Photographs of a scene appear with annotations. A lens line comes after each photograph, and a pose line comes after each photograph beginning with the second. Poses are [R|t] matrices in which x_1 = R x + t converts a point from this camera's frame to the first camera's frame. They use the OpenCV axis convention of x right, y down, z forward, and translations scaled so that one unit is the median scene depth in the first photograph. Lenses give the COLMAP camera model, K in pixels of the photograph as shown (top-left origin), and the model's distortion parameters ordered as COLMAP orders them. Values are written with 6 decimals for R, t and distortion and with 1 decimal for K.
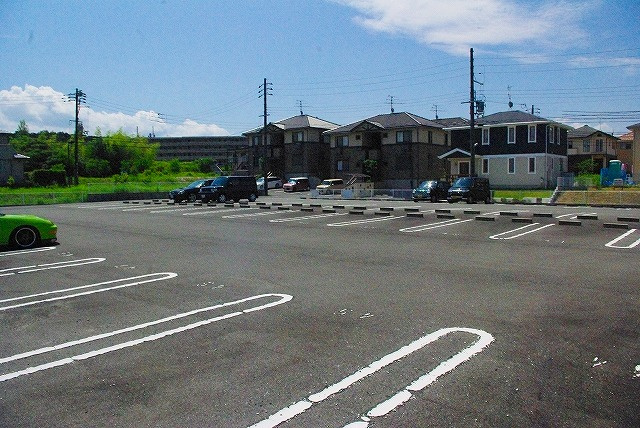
lens RADIAL K [[497.6, 0, 314.8], [0, 497.6, 207.4], [0, 0, 1]] dist [-0.104243, 0.054233]
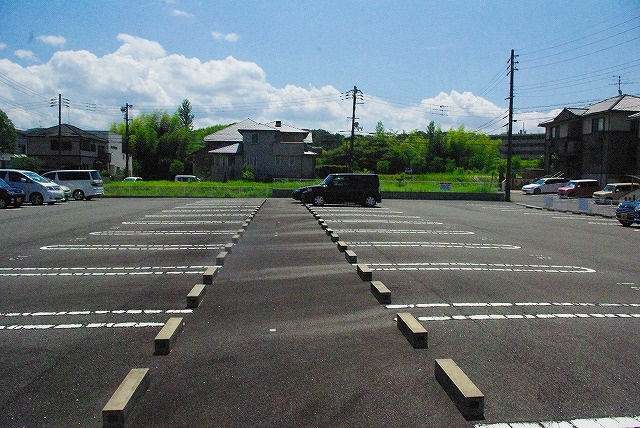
lens RADIAL K [[497.6, 0, 315.2], [0, 497.6, 215.7], [0, 0, 1]] dist [-0.104243, 0.054233]
pose [[0.700074, 0.073446, -0.710283, 0.260273], [-0.059678, 0.997234, 0.044298, -0.018282], [0.711572, 0.011377, 0.702521, 0.265188]]
